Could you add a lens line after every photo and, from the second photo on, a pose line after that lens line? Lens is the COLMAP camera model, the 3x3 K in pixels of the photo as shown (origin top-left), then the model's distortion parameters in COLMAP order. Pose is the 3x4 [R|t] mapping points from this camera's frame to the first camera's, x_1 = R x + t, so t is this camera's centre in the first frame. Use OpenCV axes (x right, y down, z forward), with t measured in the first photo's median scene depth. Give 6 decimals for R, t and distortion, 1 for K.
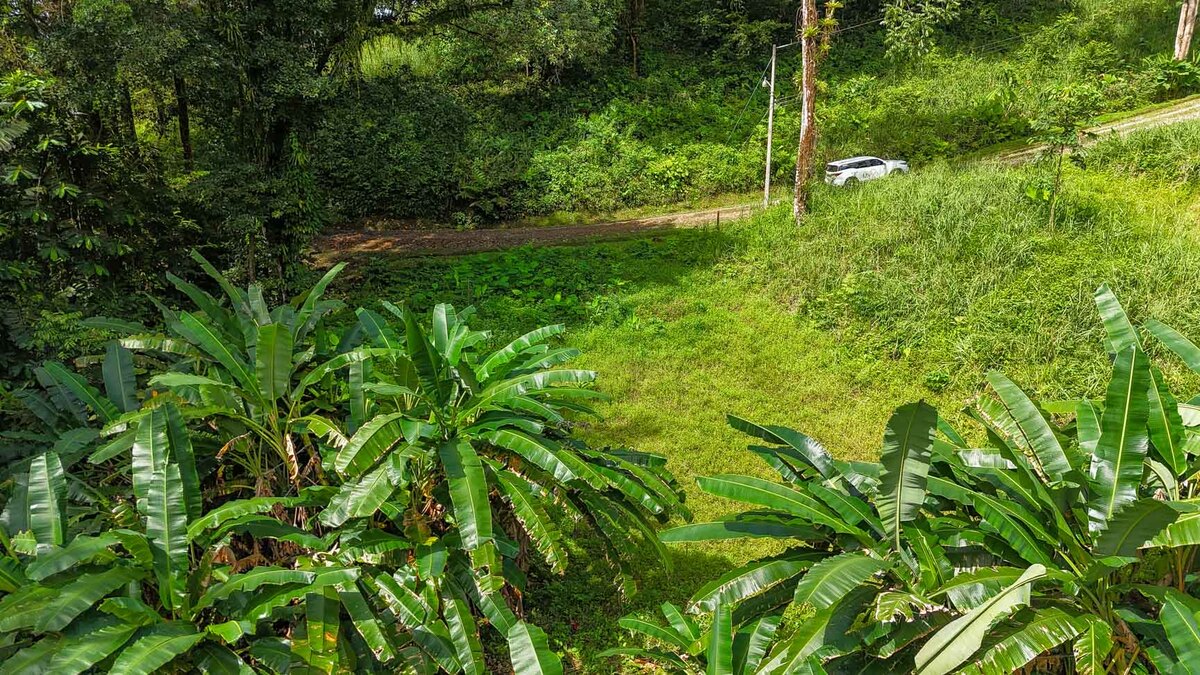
lens RADIAL K [[881.6, 0, 602.1], [0, 881.6, 343.2], [0, 0, 1]] dist [0.062123, -0.066019]
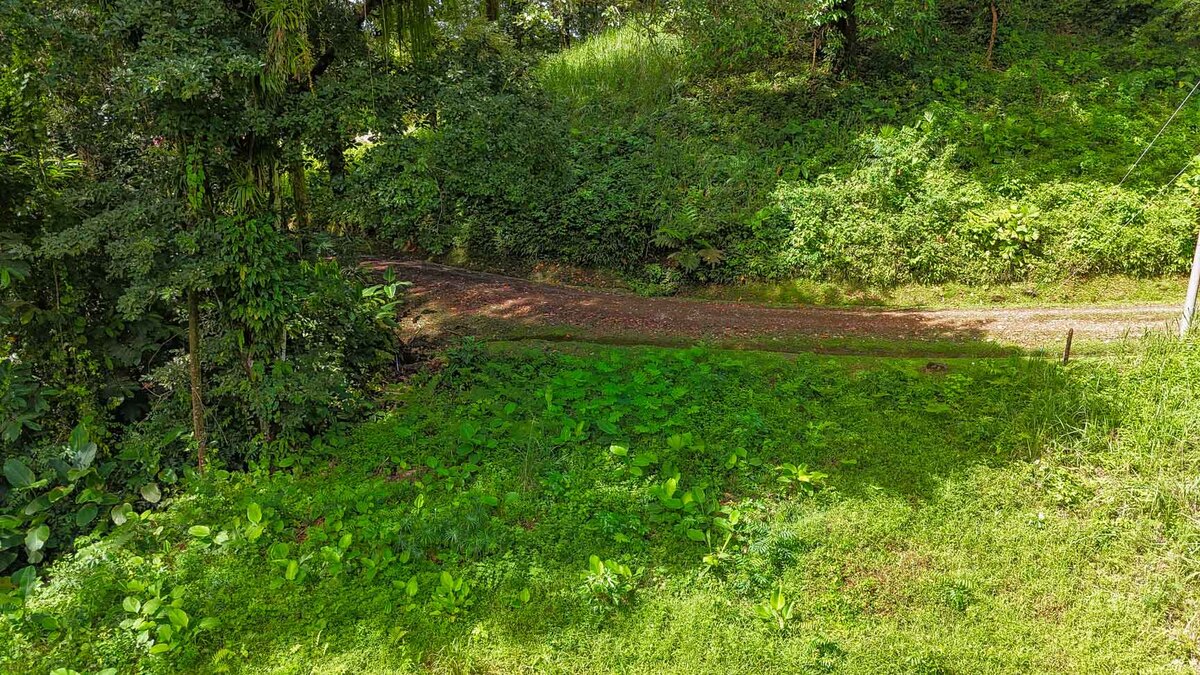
lens RADIAL K [[881.6, 0, 594.1], [0, 881.6, 334.9], [0, 0, 1]] dist [0.062123, -0.066019]
pose [[0.908587, 0.128892, -0.397312, 0.073460], [-0.130452, 0.991183, 0.023227, -0.103893], [0.396802, 0.030726, 0.917390, 0.358262]]
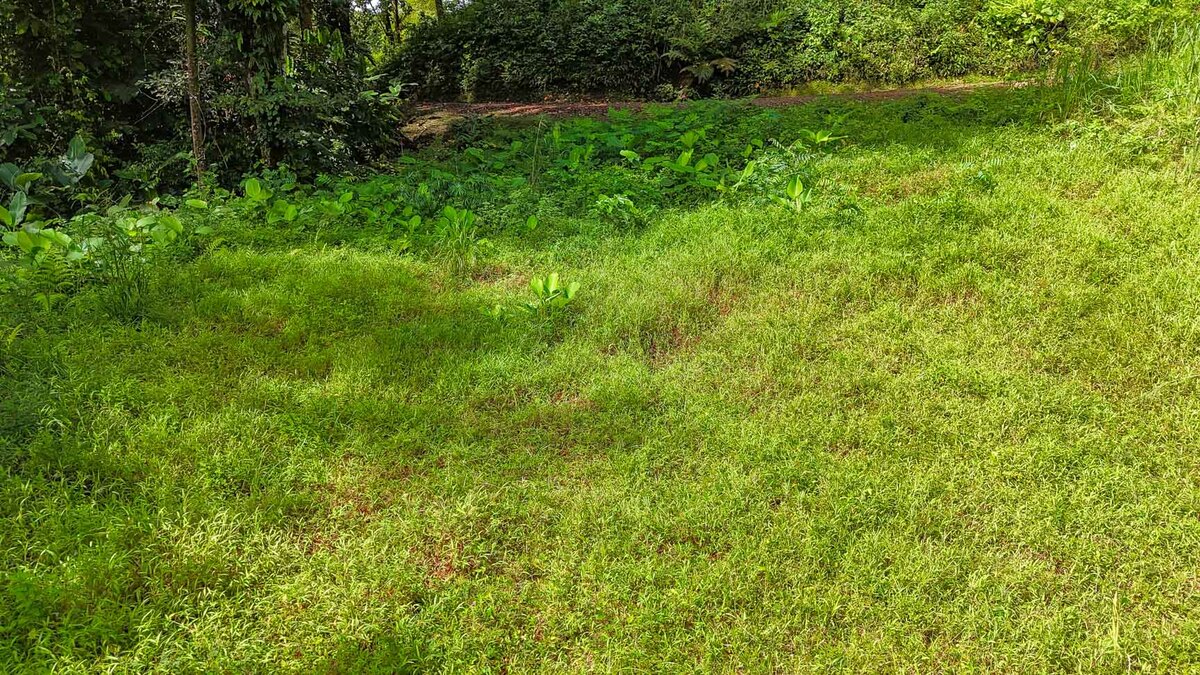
lens RADIAL K [[881.6, 0, 594.3], [0, 881.6, 339.7], [0, 0, 1]] dist [0.062123, -0.066019]
pose [[0.903911, 0.134062, -0.406168, 0.085992], [-0.132474, 0.990664, 0.032168, 0.028653], [0.406688, 0.024729, 0.913232, 0.373787]]
